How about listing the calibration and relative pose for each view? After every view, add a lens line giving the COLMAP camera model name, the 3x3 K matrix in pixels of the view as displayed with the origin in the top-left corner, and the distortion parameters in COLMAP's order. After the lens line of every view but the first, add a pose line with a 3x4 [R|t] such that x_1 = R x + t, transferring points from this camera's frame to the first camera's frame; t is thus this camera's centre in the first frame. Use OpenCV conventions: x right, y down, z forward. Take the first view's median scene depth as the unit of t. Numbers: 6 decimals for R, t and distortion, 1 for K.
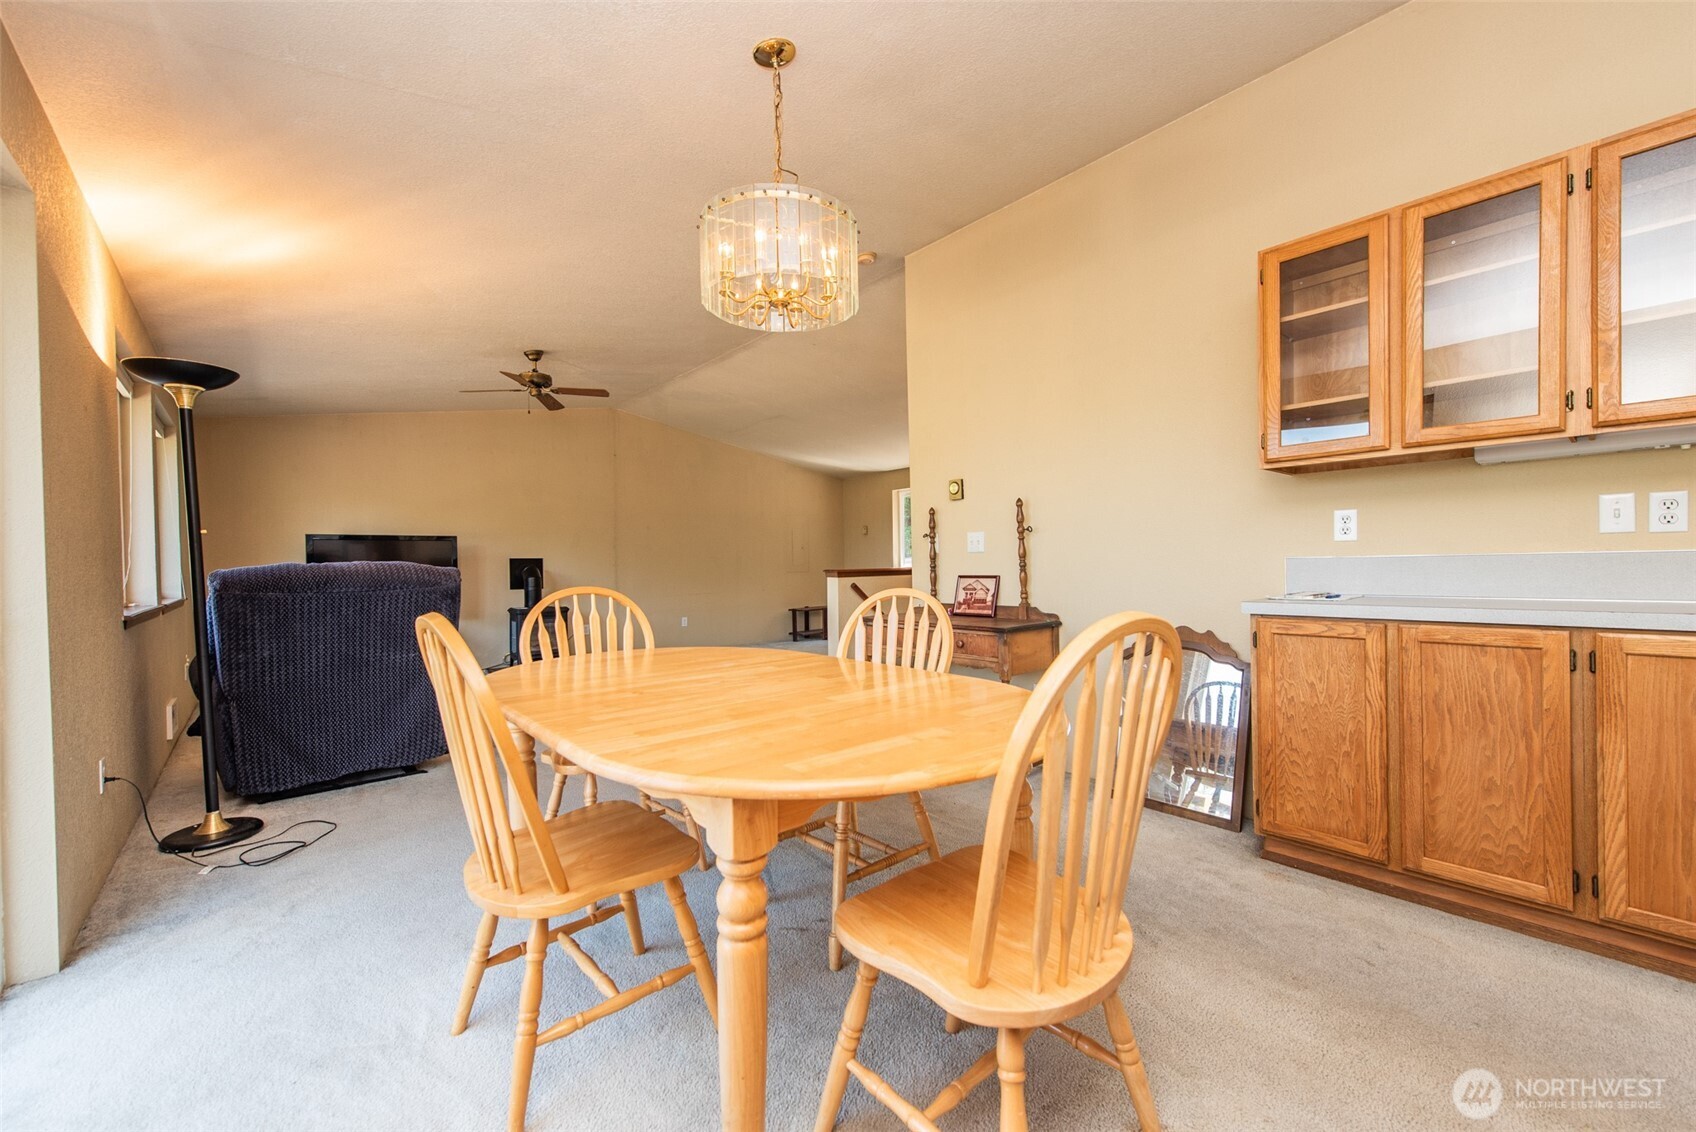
lens RADIAL K [[670.5, 0, 847.2], [0, 670.5, 568.9], [0, 0, 1]] dist [0.006216, -0.000444]
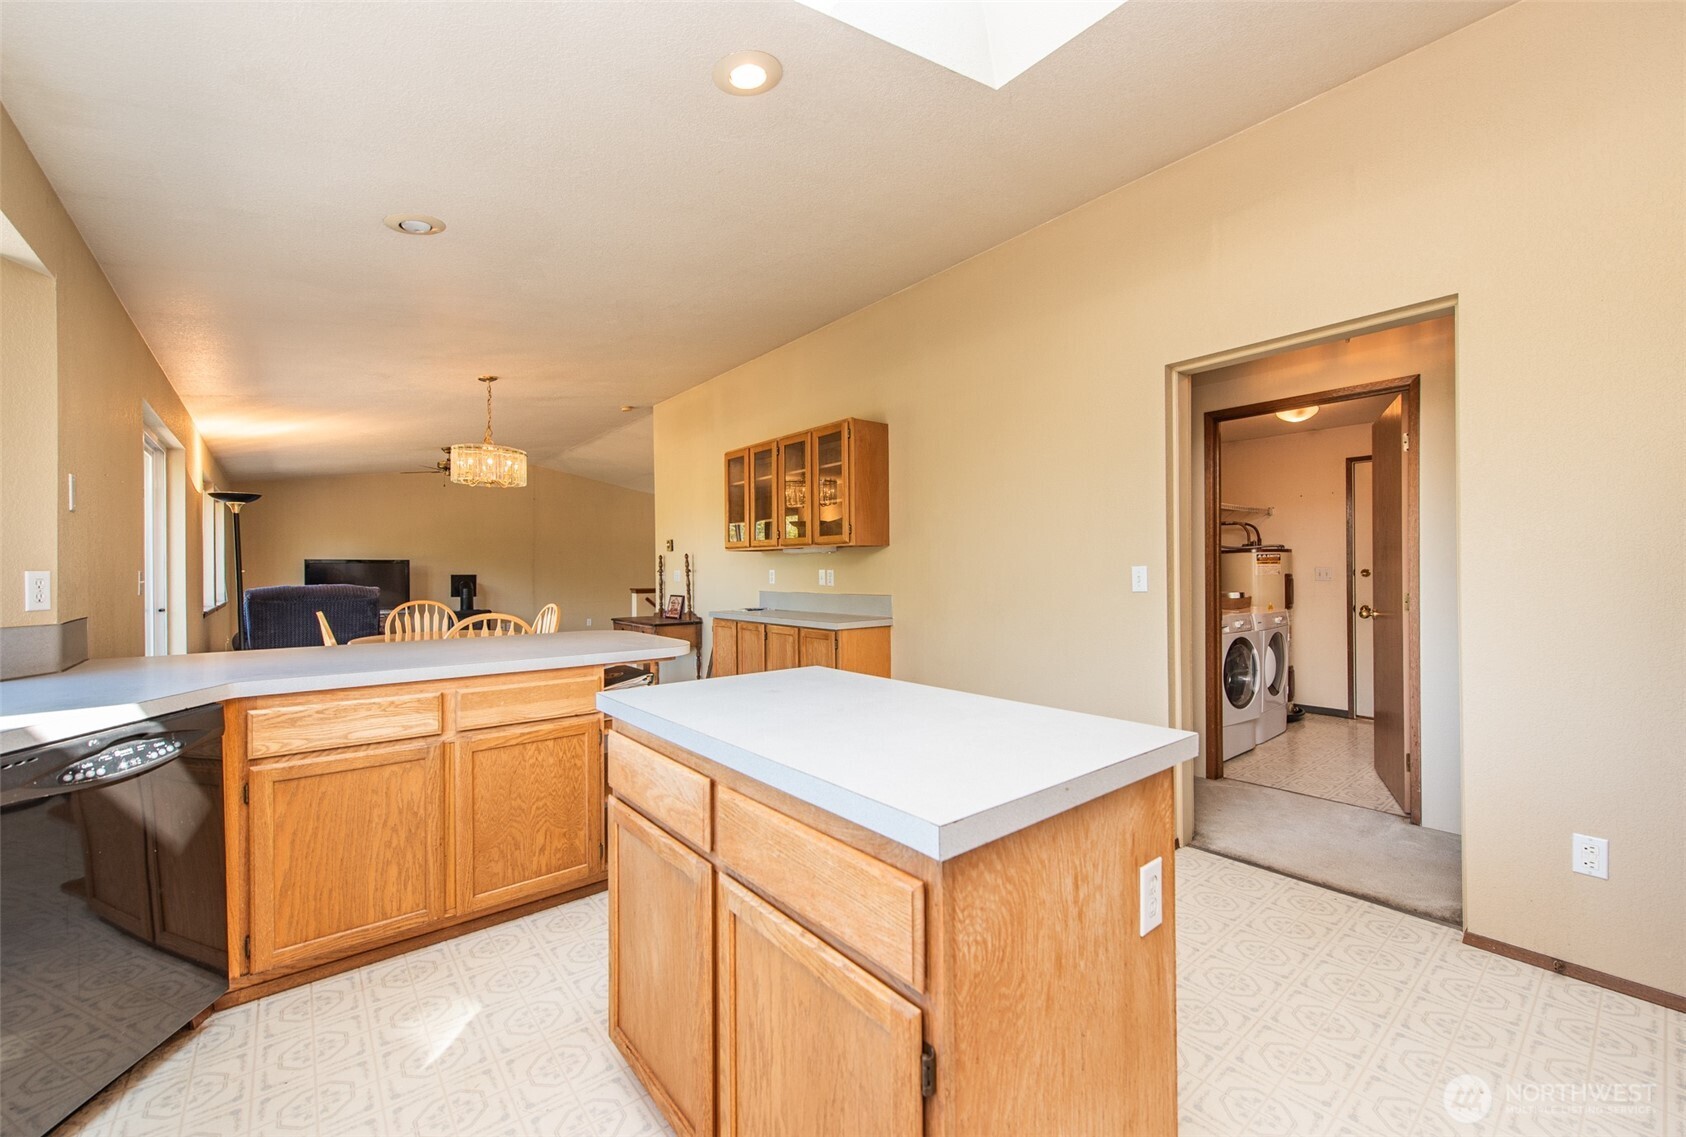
lens RADIAL K [[666.5, 0, 851.9], [0, 666.5, 569.2], [0, 0, 1]] dist [0.006216, -0.000444]
pose [[0.999852, 0.012018, -0.012286, 0.607591], [-0.012132, 0.999883, -0.009302, -0.042312], [0.012173, 0.009450, 0.999881, -0.669170]]
